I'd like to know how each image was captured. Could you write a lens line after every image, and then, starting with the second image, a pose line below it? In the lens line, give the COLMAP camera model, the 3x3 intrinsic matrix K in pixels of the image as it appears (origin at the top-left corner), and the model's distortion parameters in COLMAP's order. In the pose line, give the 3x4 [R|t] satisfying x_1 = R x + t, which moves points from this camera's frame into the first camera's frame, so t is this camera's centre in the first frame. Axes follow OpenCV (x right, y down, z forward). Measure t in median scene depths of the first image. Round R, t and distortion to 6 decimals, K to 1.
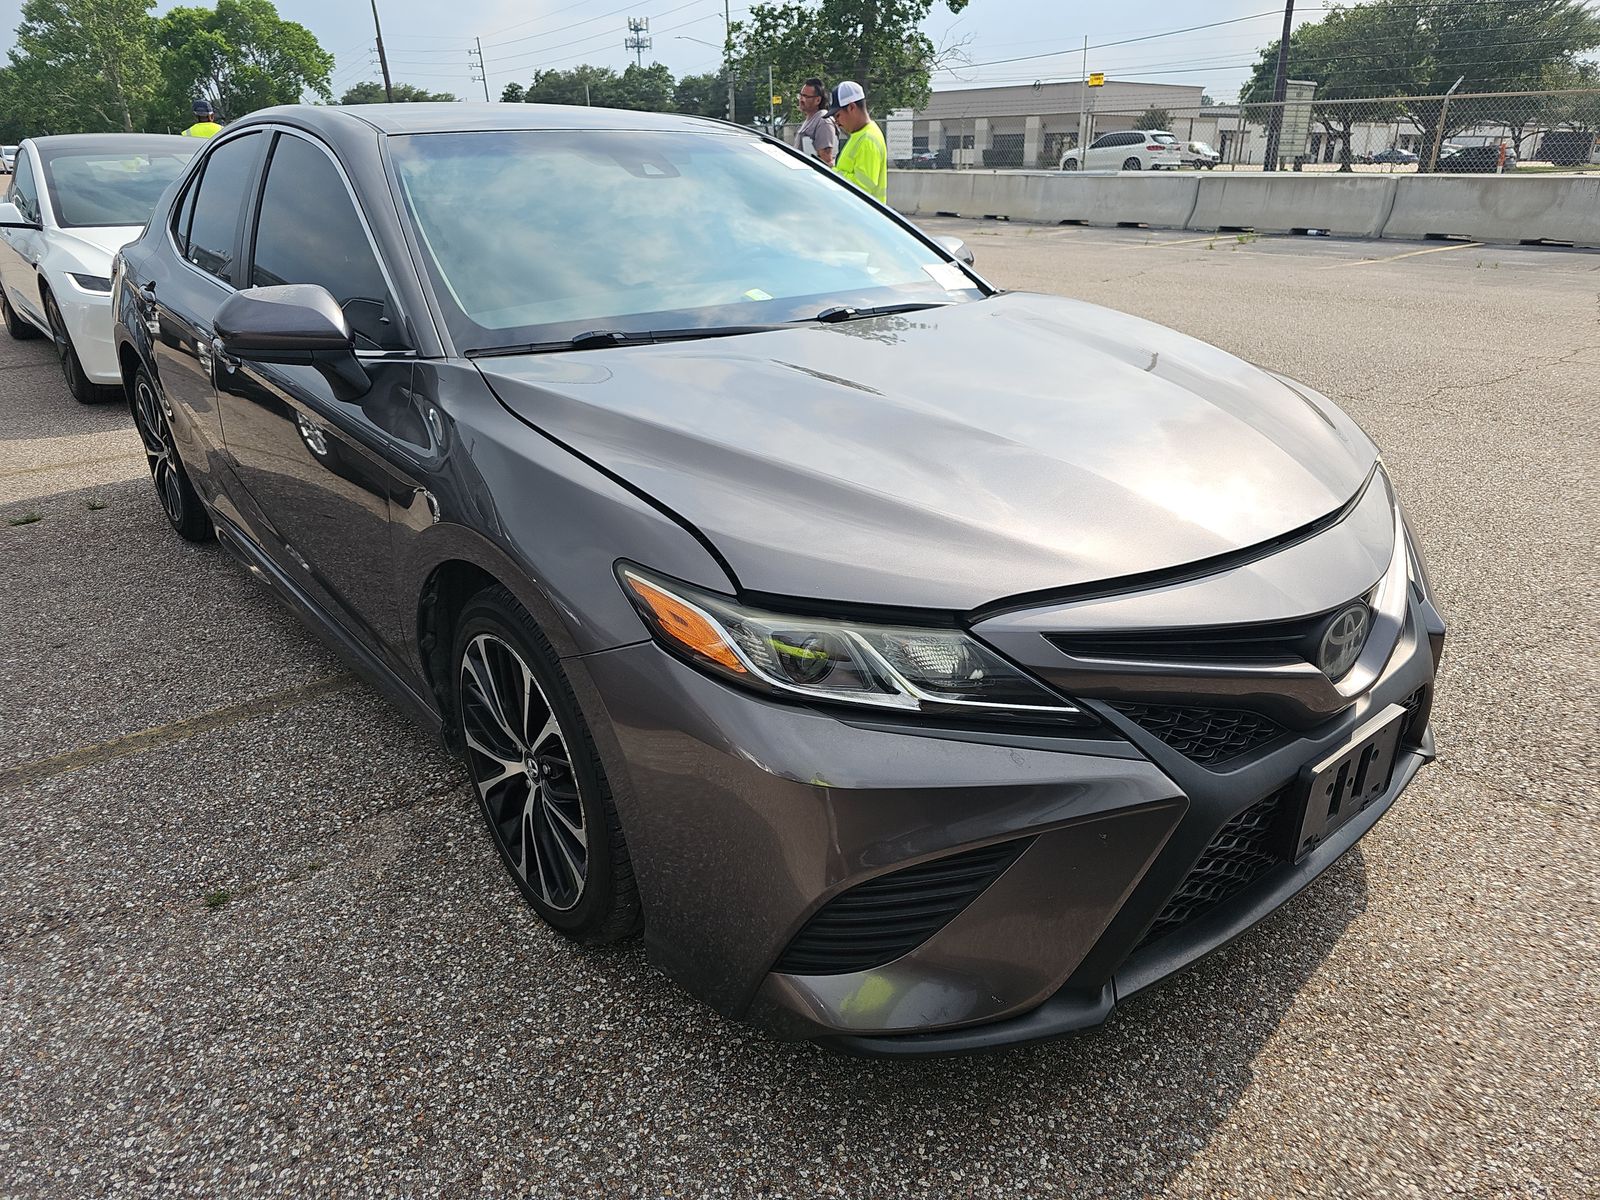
lens RADIAL K [[1058.2, 0, 804.7], [0, 1058.2, 589.0], [0, 0, 1]] dist [0.040563, -0.021257]
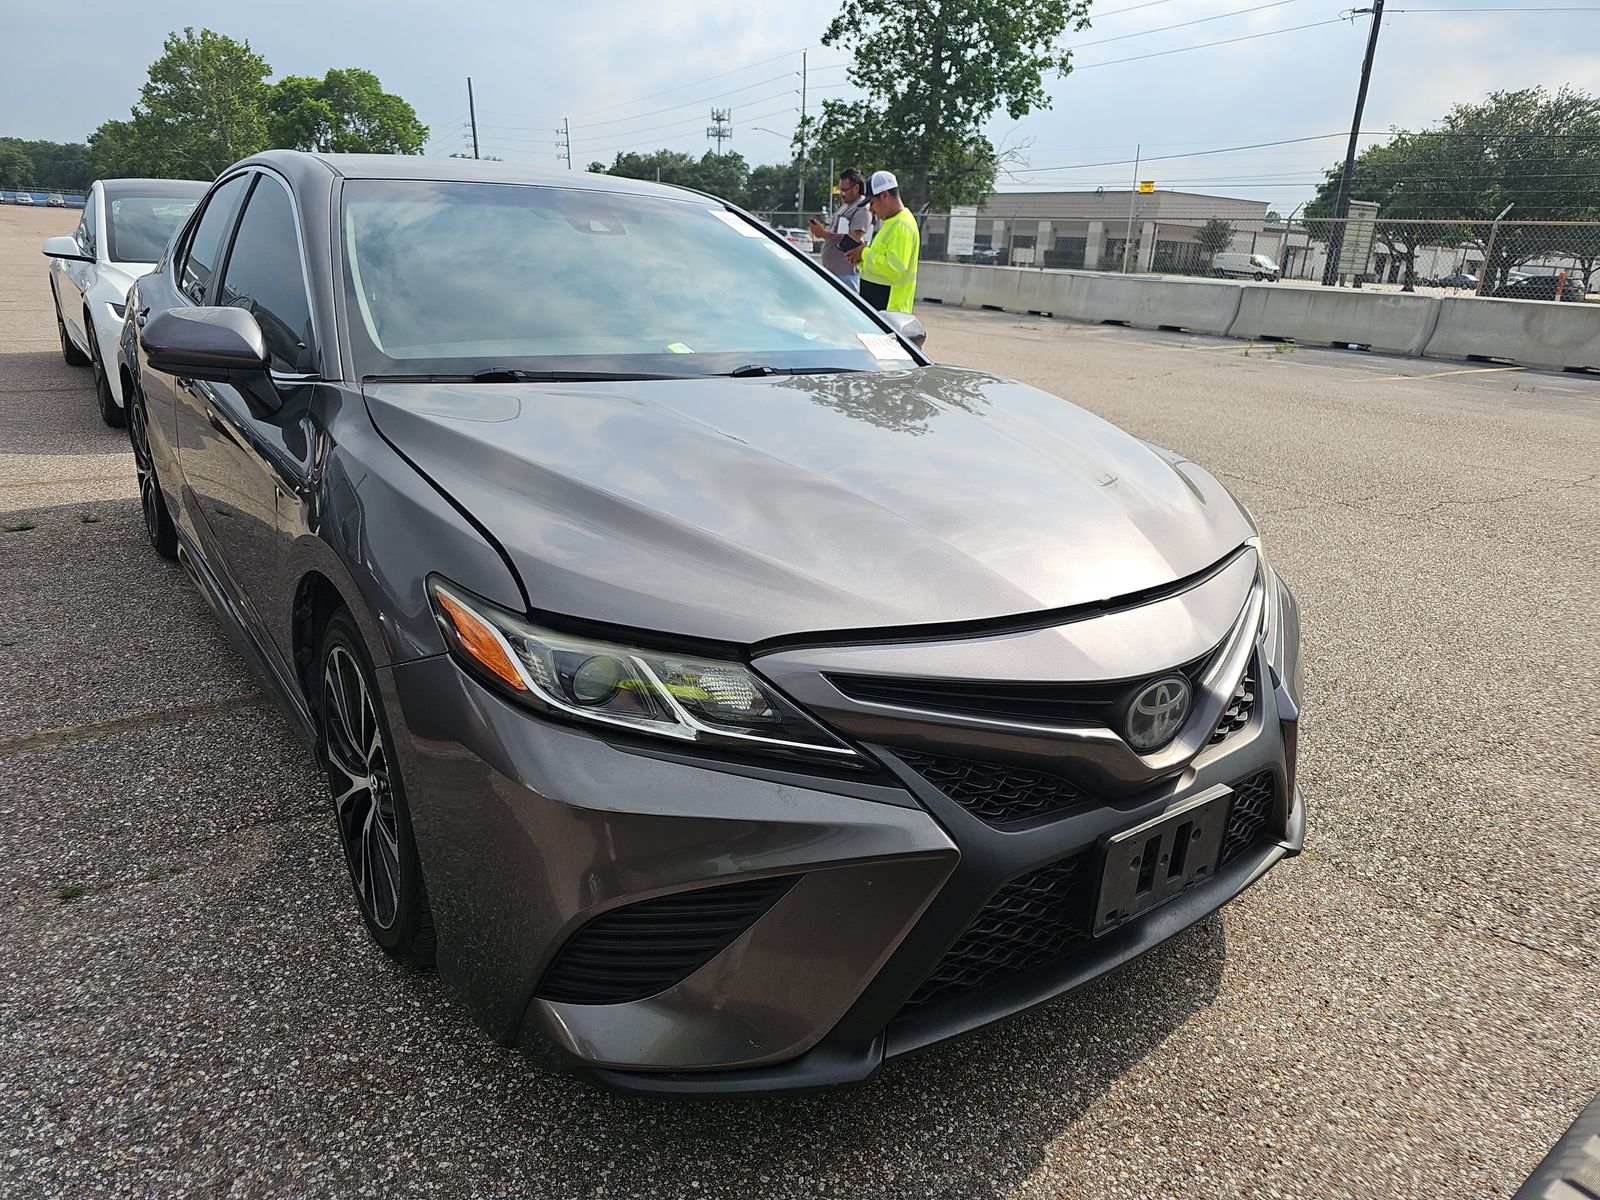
lens RADIAL K [[1058.2, 0, 794.3], [0, 1058.2, 592.3], [0, 0, 1]] dist [0.040563, -0.021257]
pose [[0.996235, 0.073471, -0.046021, 0.177576], [-0.076483, 0.994782, -0.067524, 0.026235], [0.040820, 0.070790, 0.996656, -0.005405]]
